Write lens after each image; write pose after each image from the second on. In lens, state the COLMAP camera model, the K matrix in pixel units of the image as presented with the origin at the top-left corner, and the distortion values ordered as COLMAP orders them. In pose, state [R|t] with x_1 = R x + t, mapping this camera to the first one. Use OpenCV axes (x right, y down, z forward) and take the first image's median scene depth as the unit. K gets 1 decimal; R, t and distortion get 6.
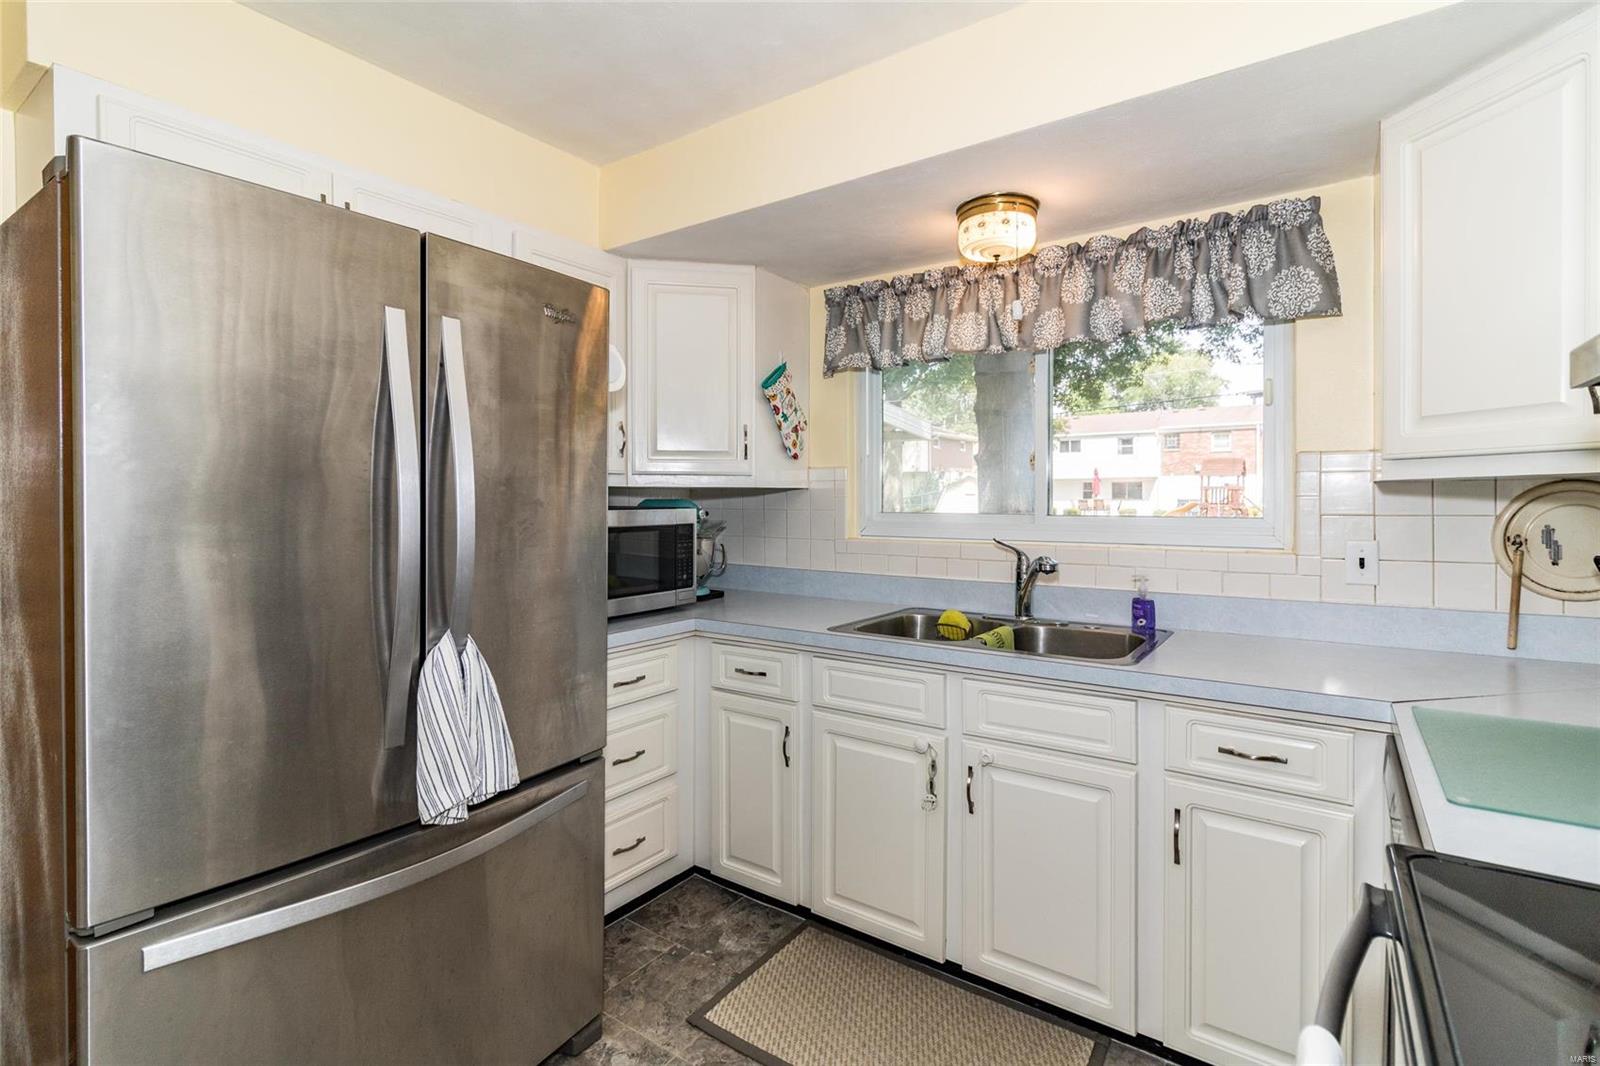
lens RADIAL K [[746.6, 0, 810.7], [0, 746.6, 507.6], [0, 0, 1]] dist [0.001901, 0.000479]
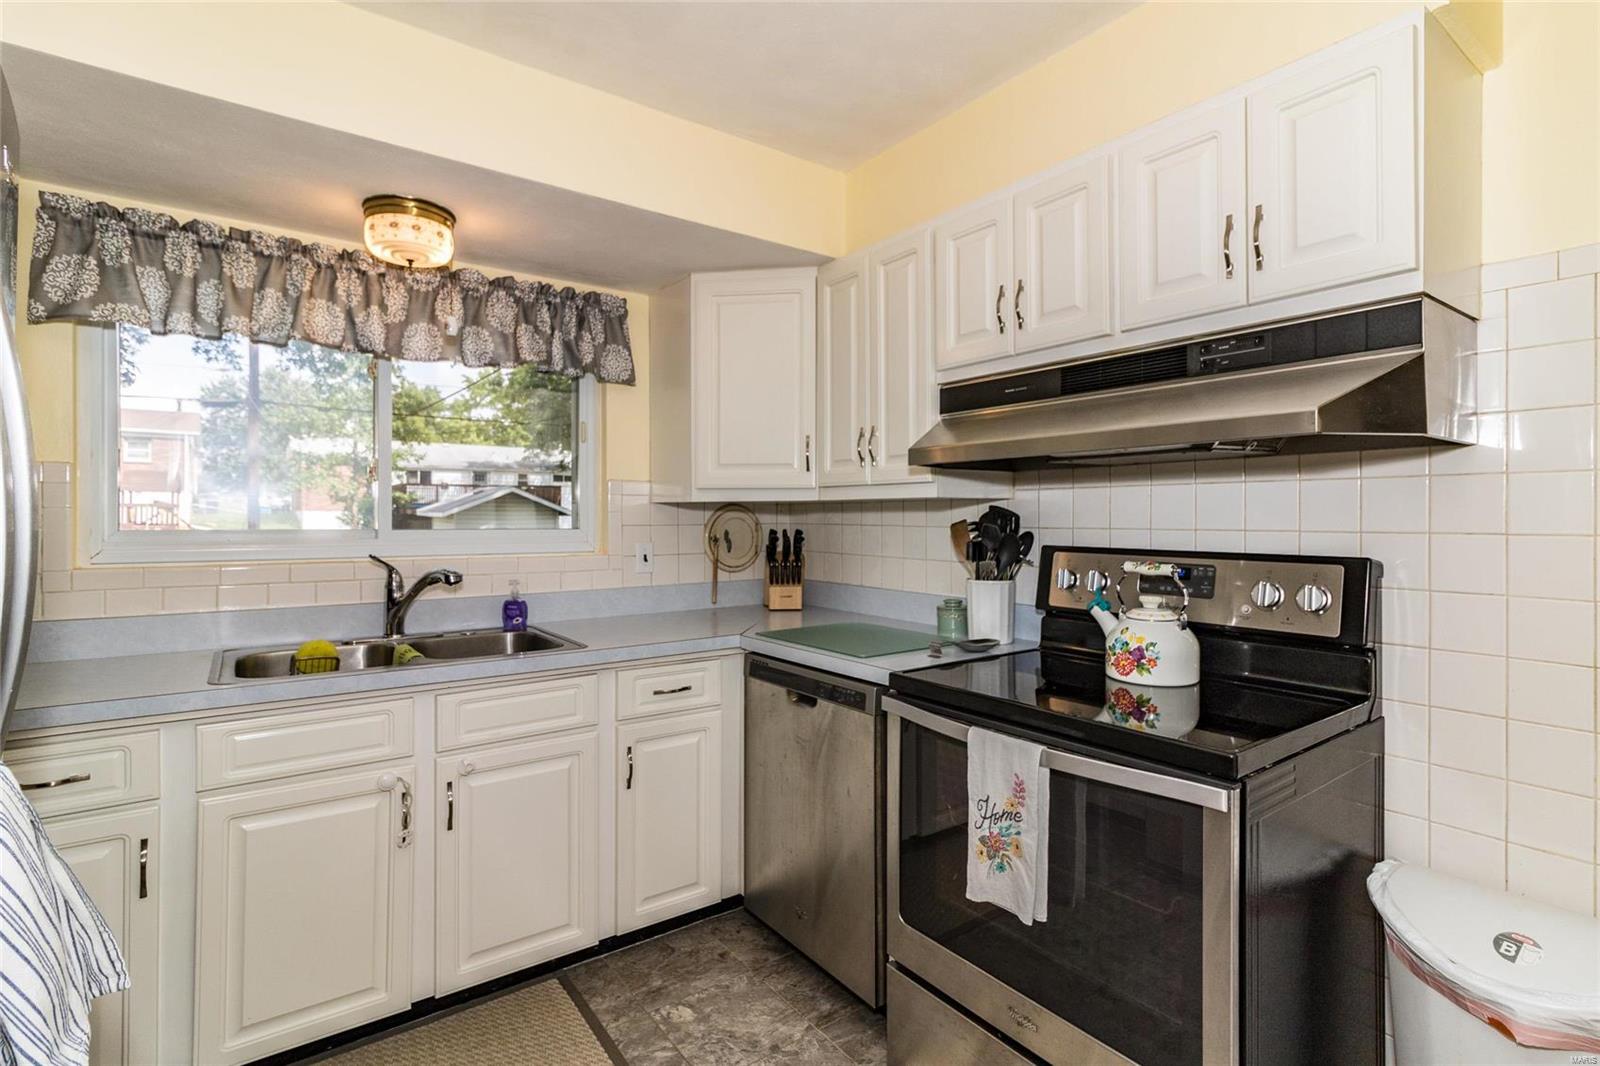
lens RADIAL K [[762.6, 0, 821.7], [0, 762.6, 517.0], [0, 0, 1]] dist [0.002102, 0.000416]
pose [[0.316108, 0.004485, 0.948713, -0.519571], [0.009623, 0.999922, -0.007934, 0.008026], [-0.948674, 0.011637, 0.316040, 0.185619]]
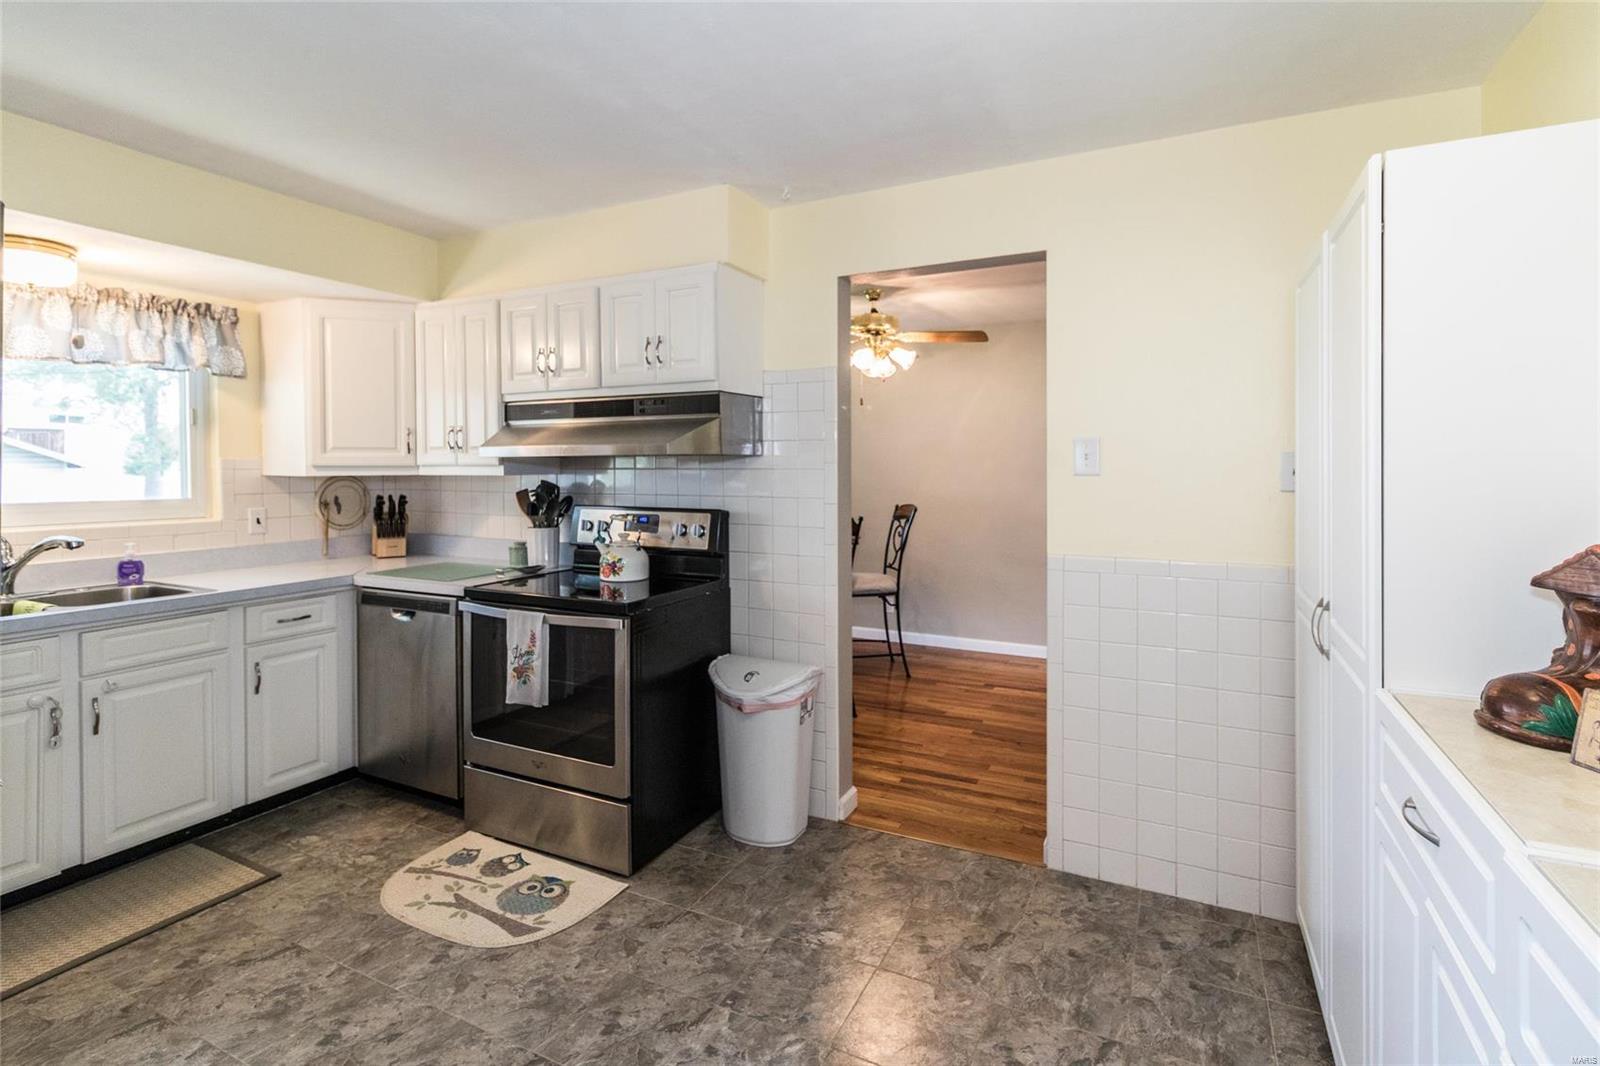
lens RADIAL K [[739.9, 0, 802.8], [0, 739.9, 477.4], [0, 0, 1]] dist [0.013010, -0.000021]
pose [[-0.133475, -0.011013, 0.990991, -1.086799], [0.014320, 0.999812, 0.013040, -0.030890], [-0.990949, 0.015931, -0.133293, -0.041512]]
